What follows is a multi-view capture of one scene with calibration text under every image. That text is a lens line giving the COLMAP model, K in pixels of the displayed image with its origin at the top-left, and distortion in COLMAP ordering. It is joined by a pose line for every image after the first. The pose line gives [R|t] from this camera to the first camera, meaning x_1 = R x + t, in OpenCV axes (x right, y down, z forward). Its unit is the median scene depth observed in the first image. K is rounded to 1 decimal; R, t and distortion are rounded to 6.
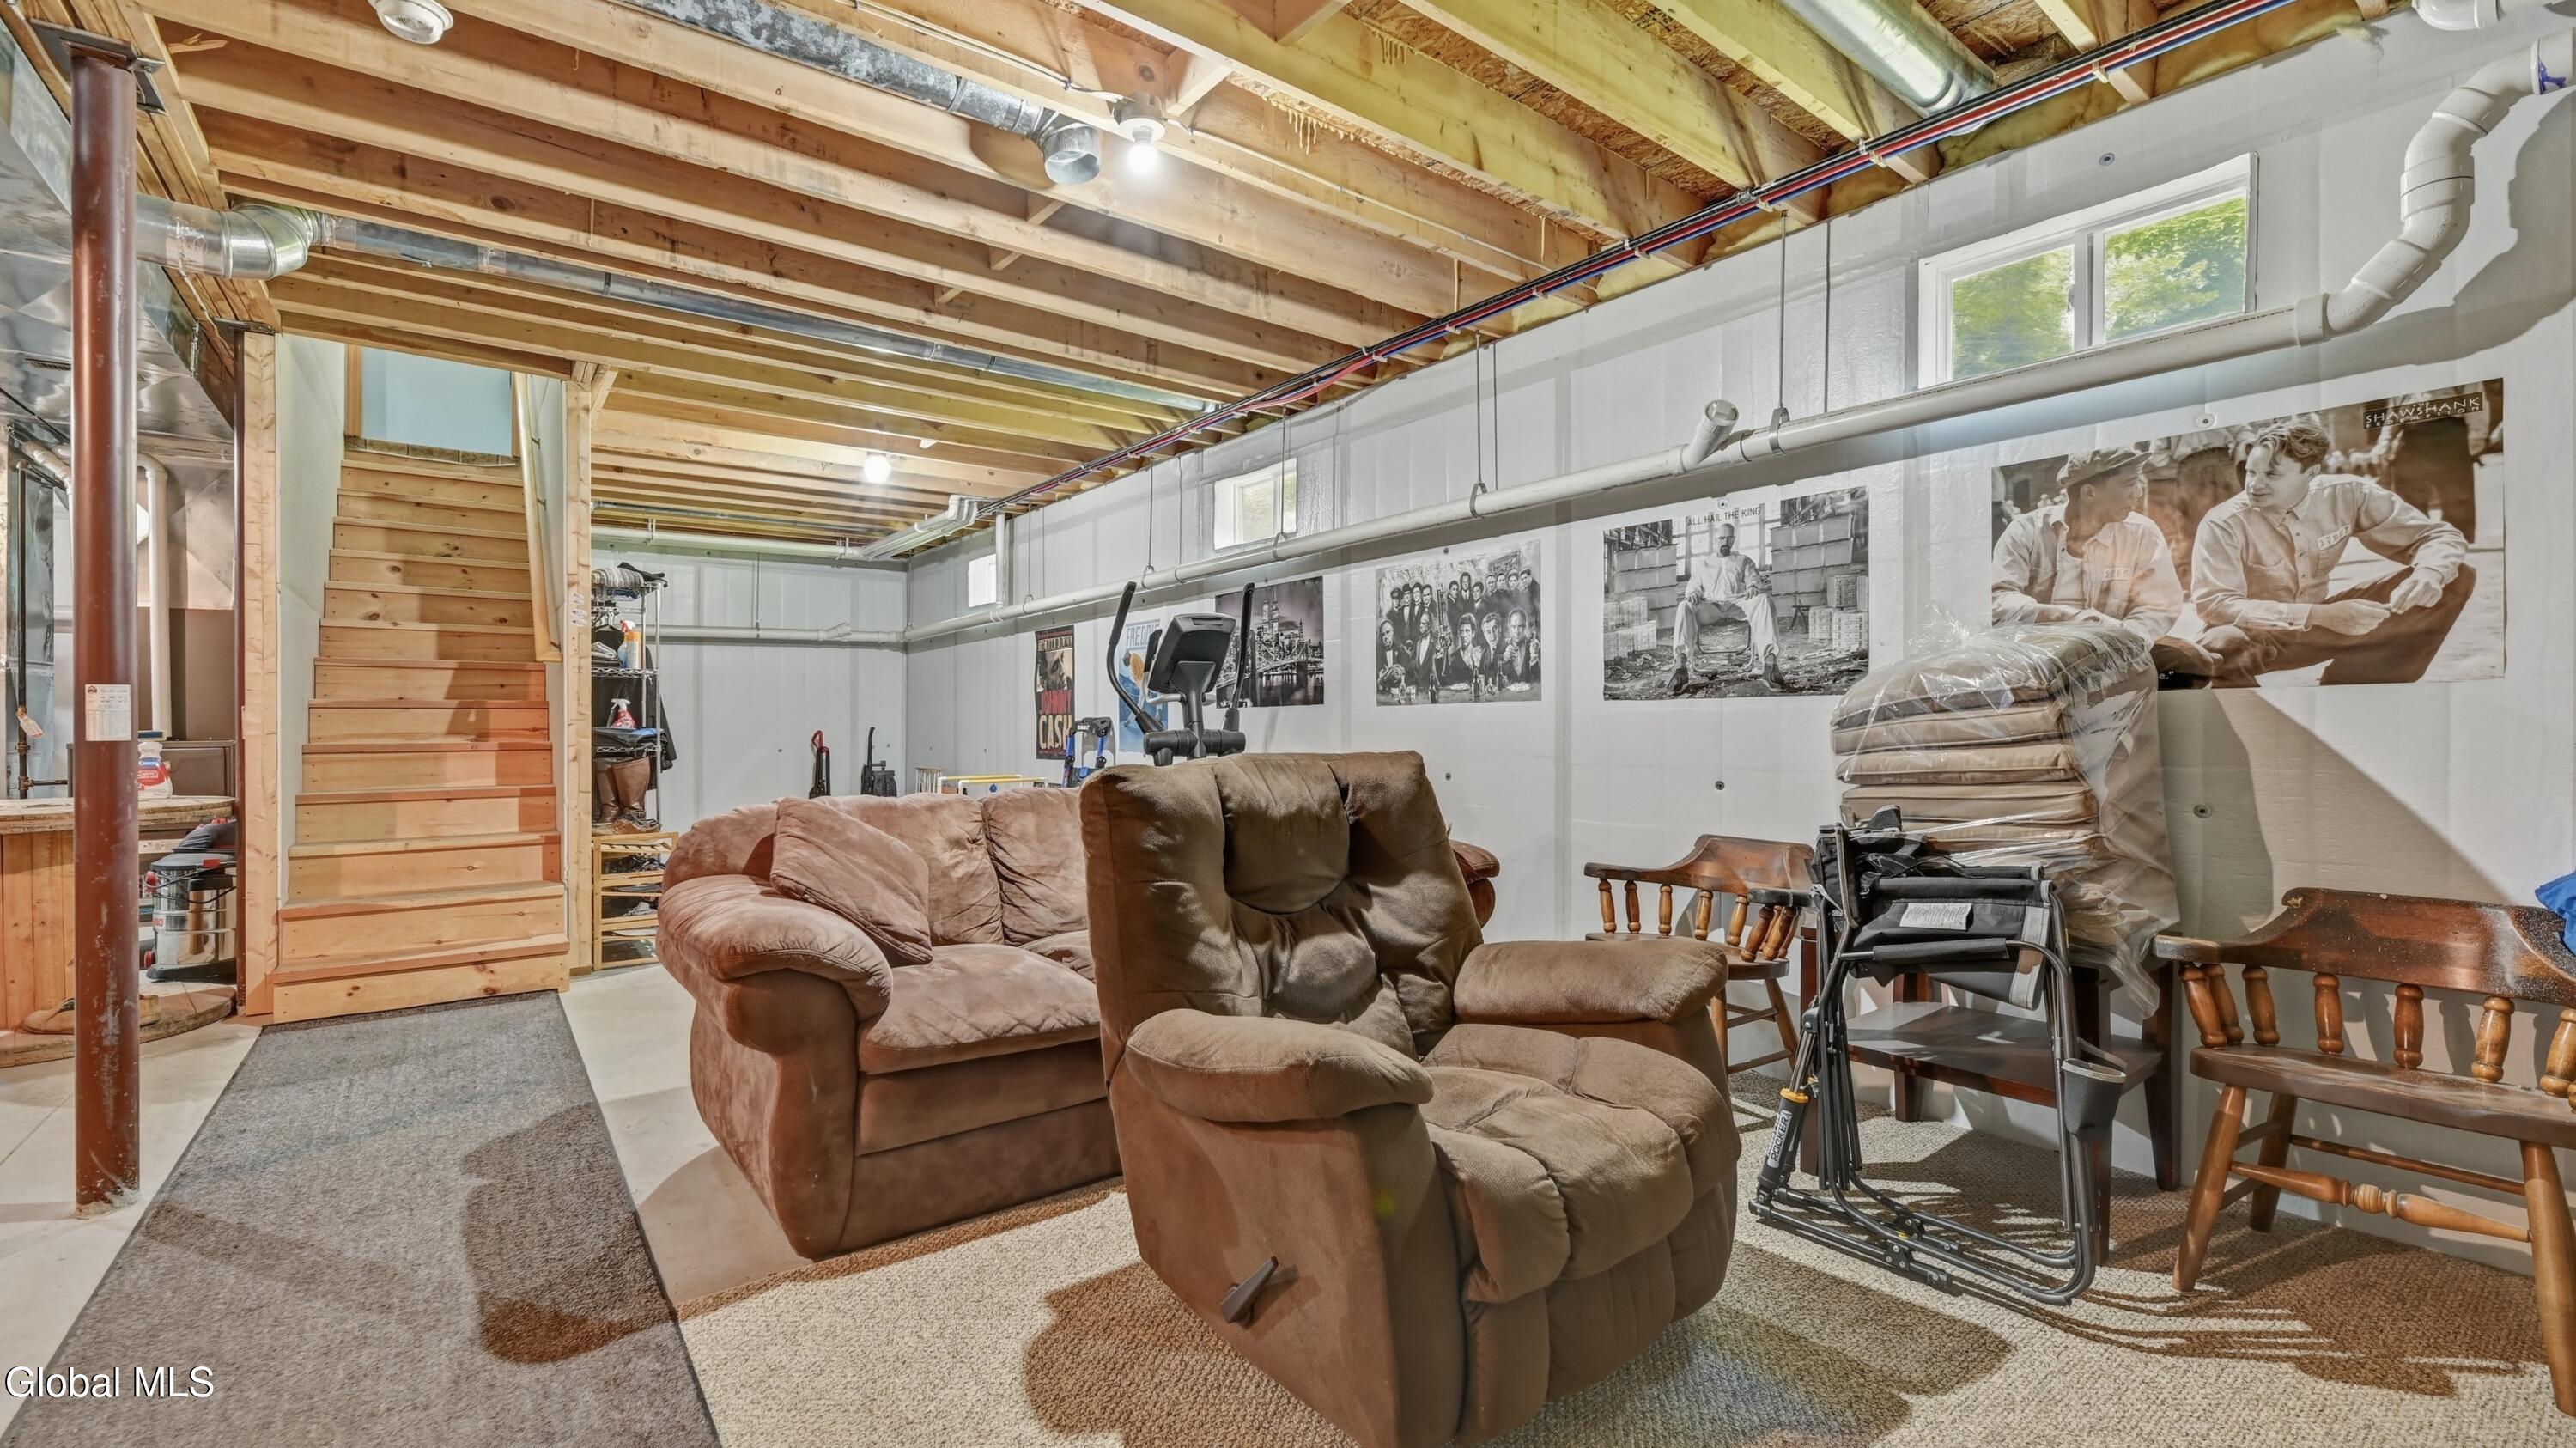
lens RADIAL K [[1071.2, 0, 1283.7], [0, 1071.2, 734.4], [0, 0, 1]] dist [-0.009280, 0.000289]
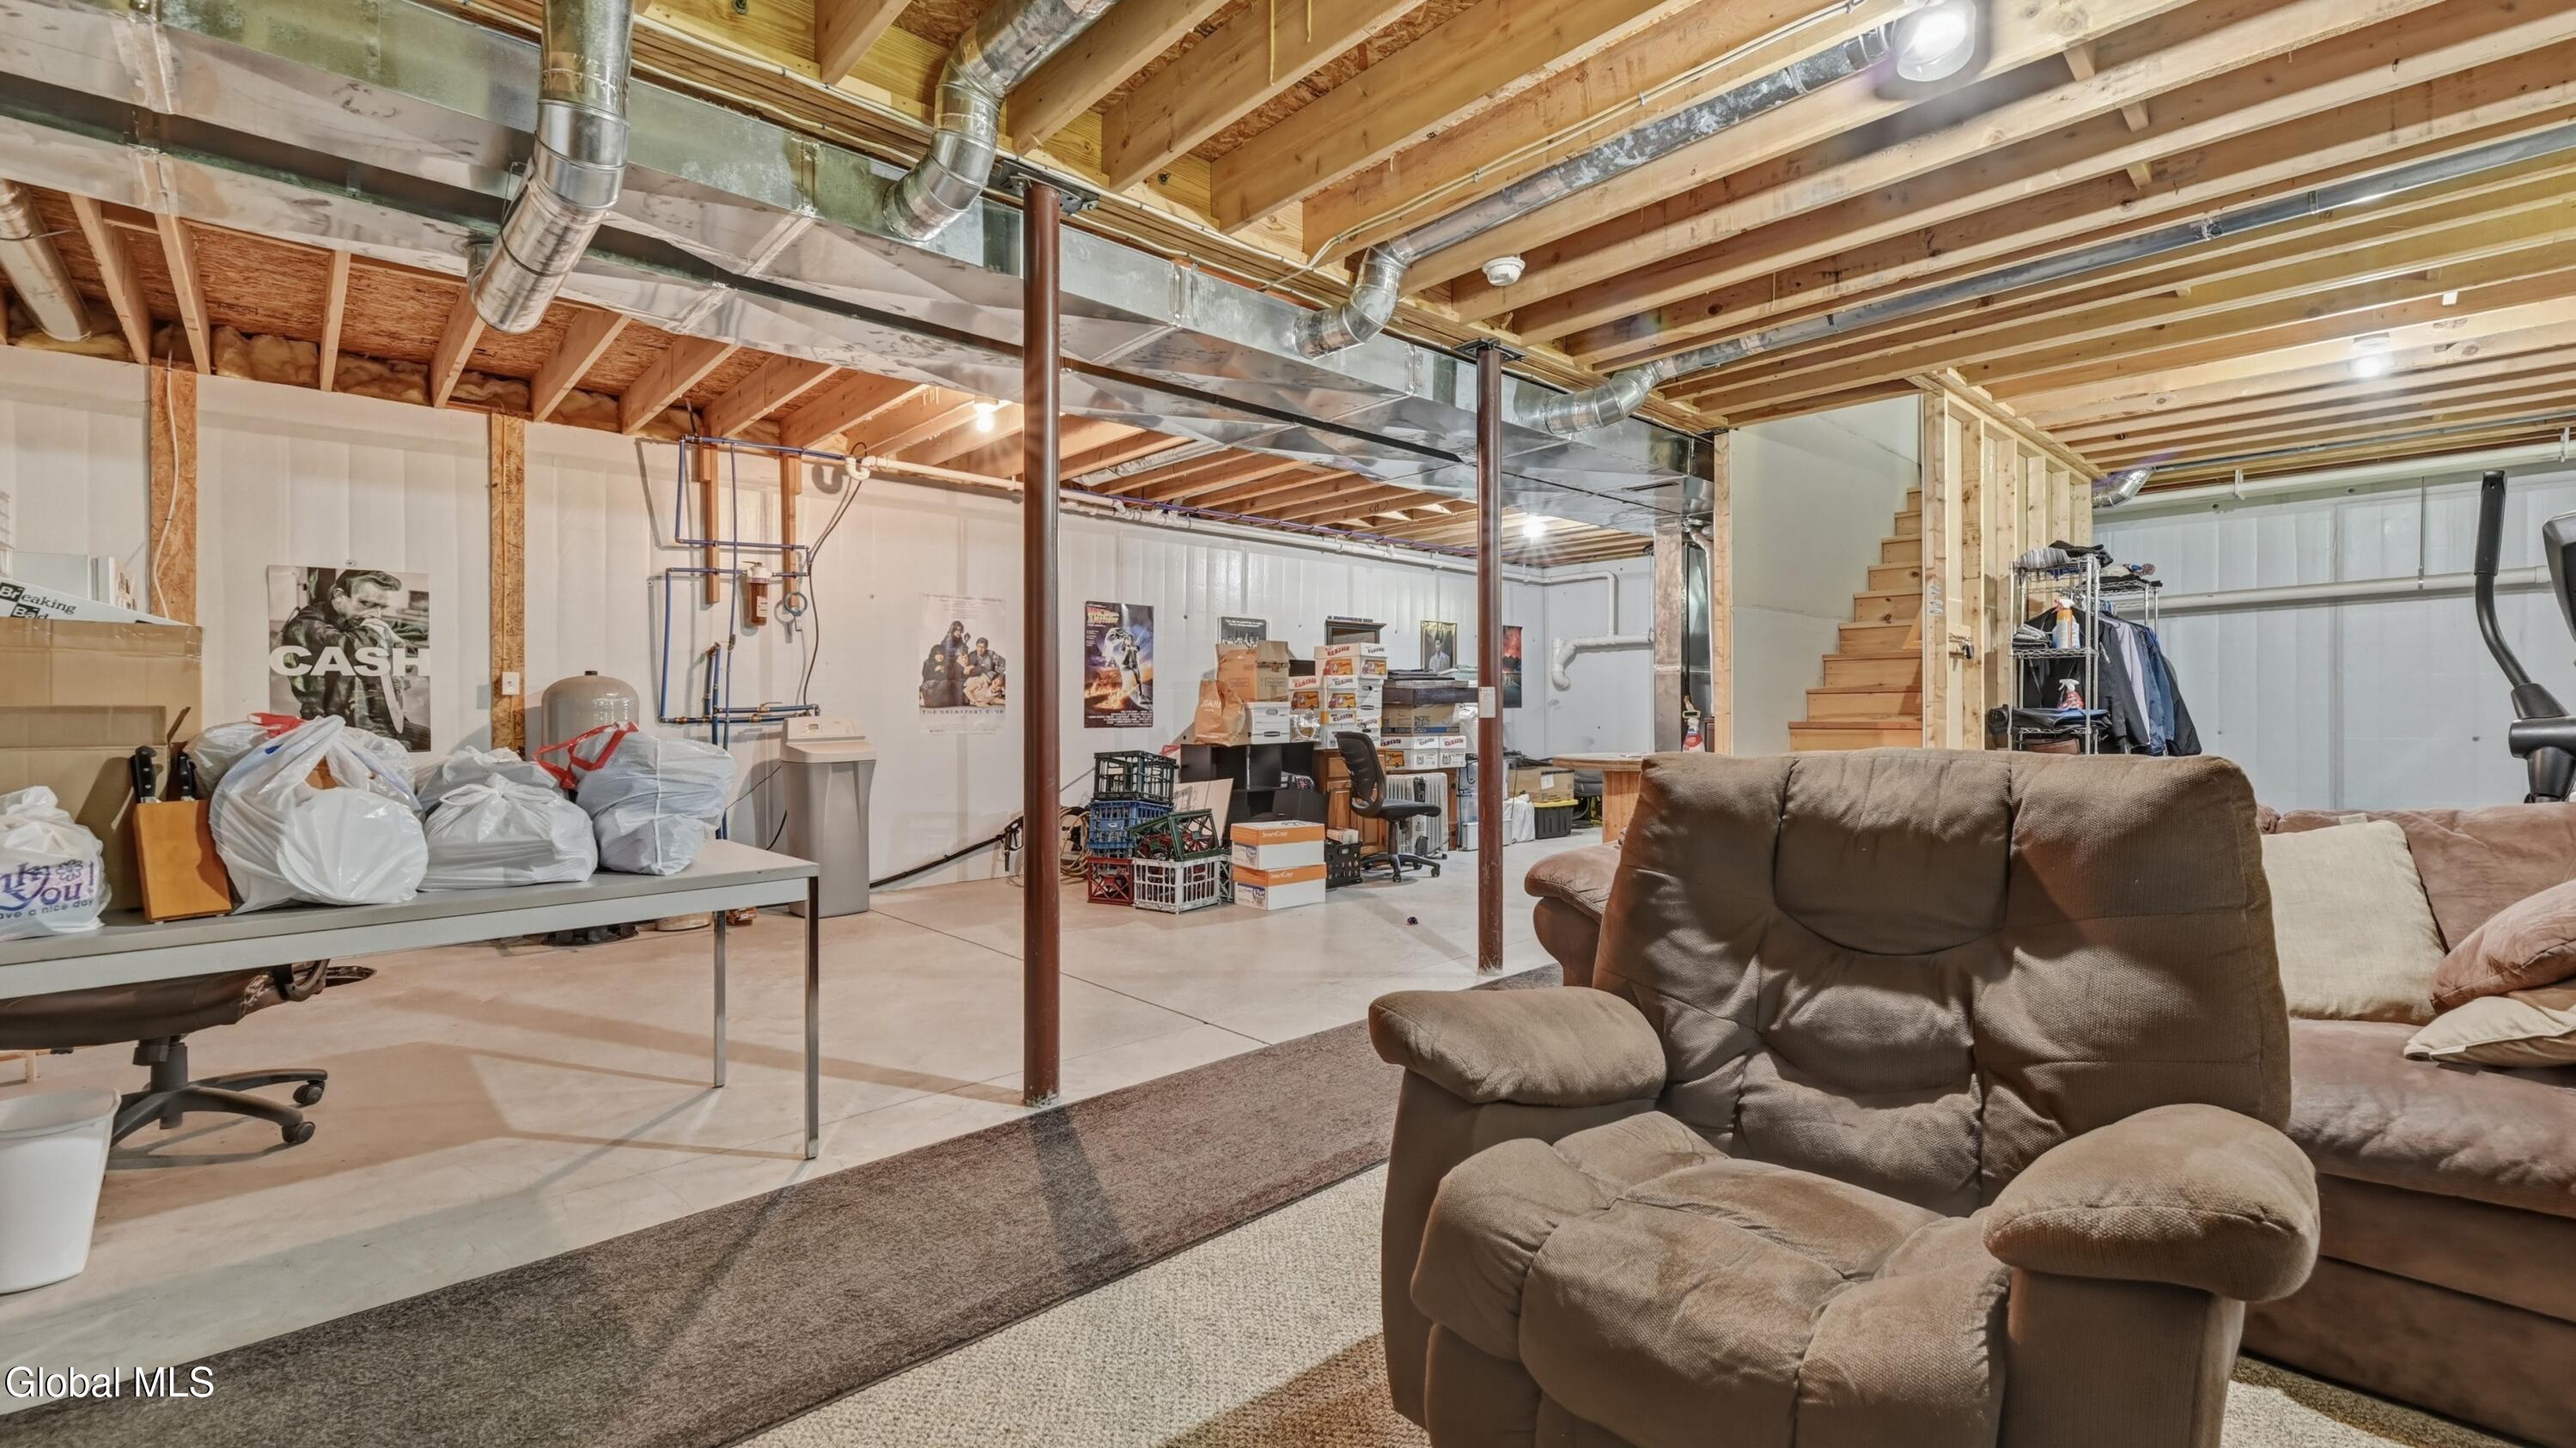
lens RADIAL K [[1071.0, 0, 1285.5], [0, 1071.0, 710.7], [0, 0, 1]] dist [-0.009280, 0.000289]
pose [[0.096846, 0.002444, -0.995296, 0.461872], [-0.003323, 0.999992, 0.002133, -0.006501], [0.995294, 0.003100, 0.096854, 0.309664]]
